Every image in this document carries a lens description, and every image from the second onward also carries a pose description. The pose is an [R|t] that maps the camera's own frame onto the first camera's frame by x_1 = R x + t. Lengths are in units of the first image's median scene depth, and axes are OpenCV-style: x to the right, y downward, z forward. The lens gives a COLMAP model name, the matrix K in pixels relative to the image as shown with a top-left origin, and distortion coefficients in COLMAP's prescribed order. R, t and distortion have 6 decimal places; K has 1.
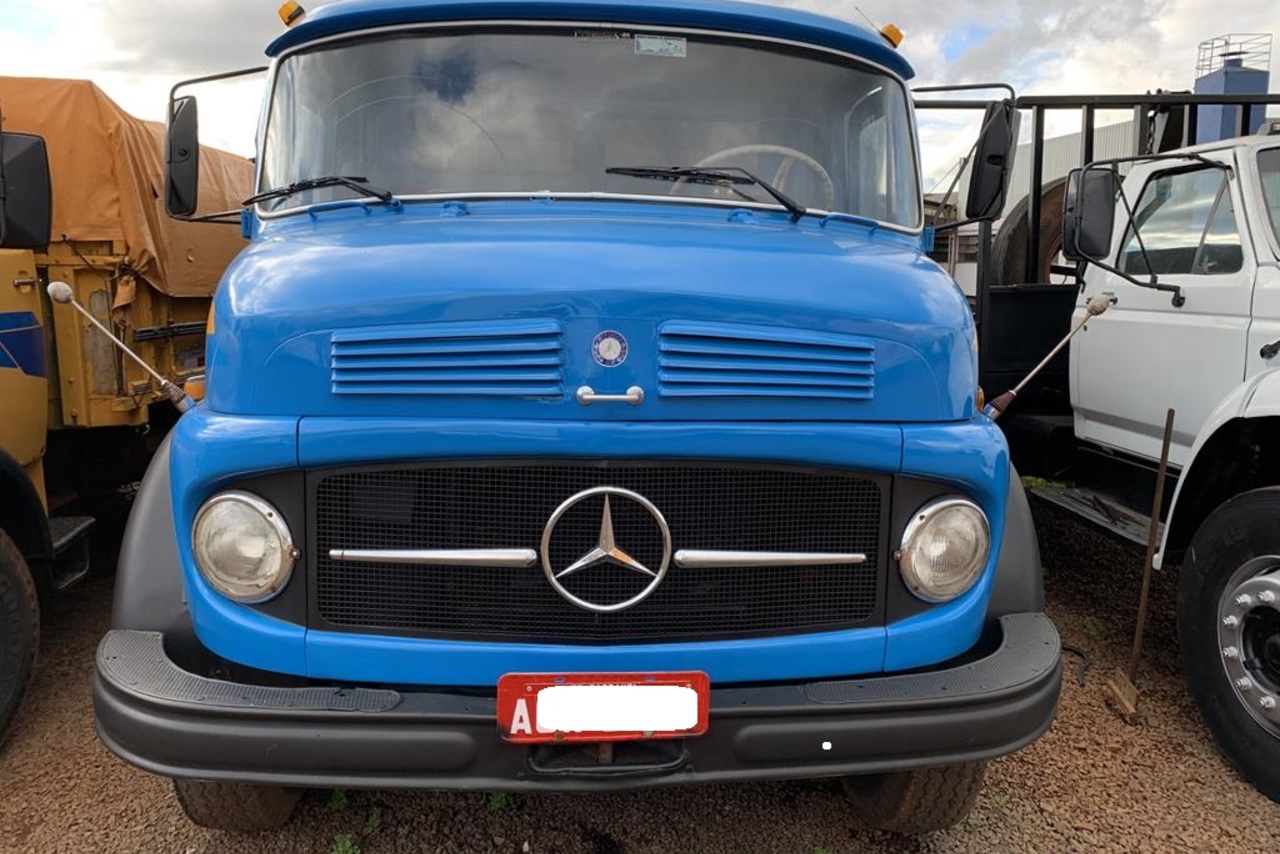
lens RADIAL K [[1007.2, 0, 642.7], [0, 1007.2, 392.8], [0, 0, 1]] dist [0.143335, -0.254278]
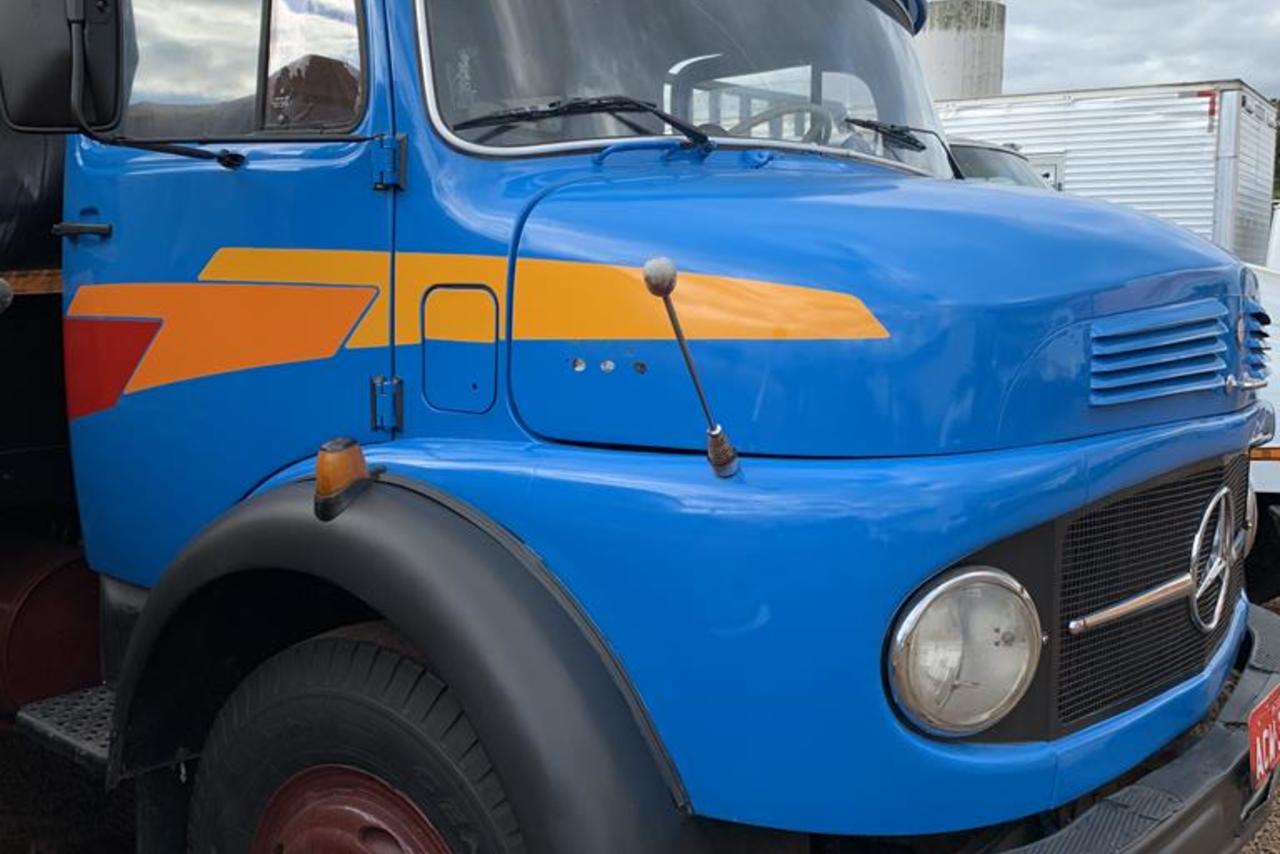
lens RADIAL K [[1296.0, 0, 640.2], [0, 1296.0, 409.2], [0, 0, 1]] dist [0.019926, 0.016078]
pose [[0.654724, -0.081584, 0.751452, -1.201118], [0.093571, 0.995259, 0.026528, -0.051915], [-0.750054, 0.052946, 0.659254, 0.613700]]
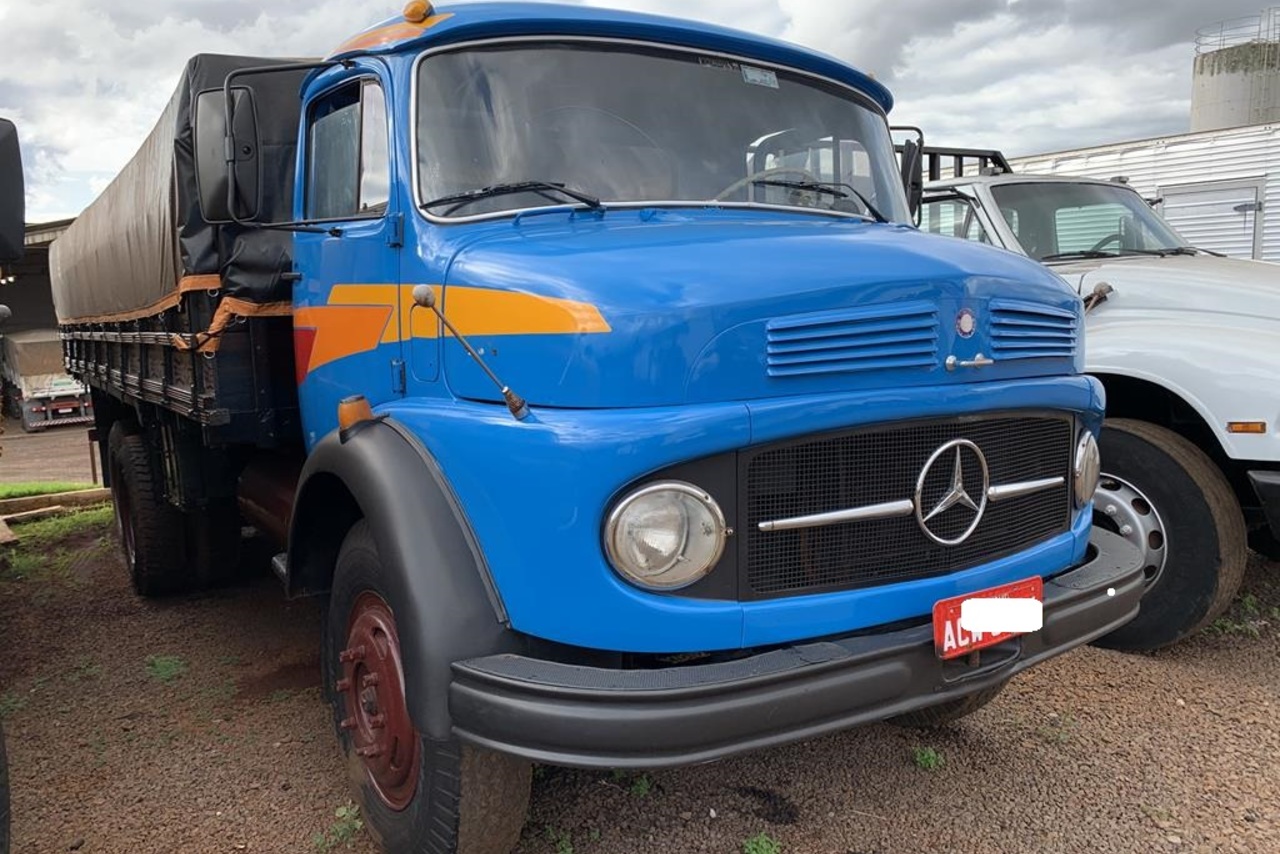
lens RADIAL K [[988.5, 0, 637.9], [0, 988.5, 408.1], [0, 0, 1]] dist [0.110370, -0.211194]
pose [[0.871198, -0.079234, 0.484495, -0.920346], [0.089070, 0.996022, 0.002727, 0.018885], [-0.482783, 0.040778, 0.874790, 0.143061]]
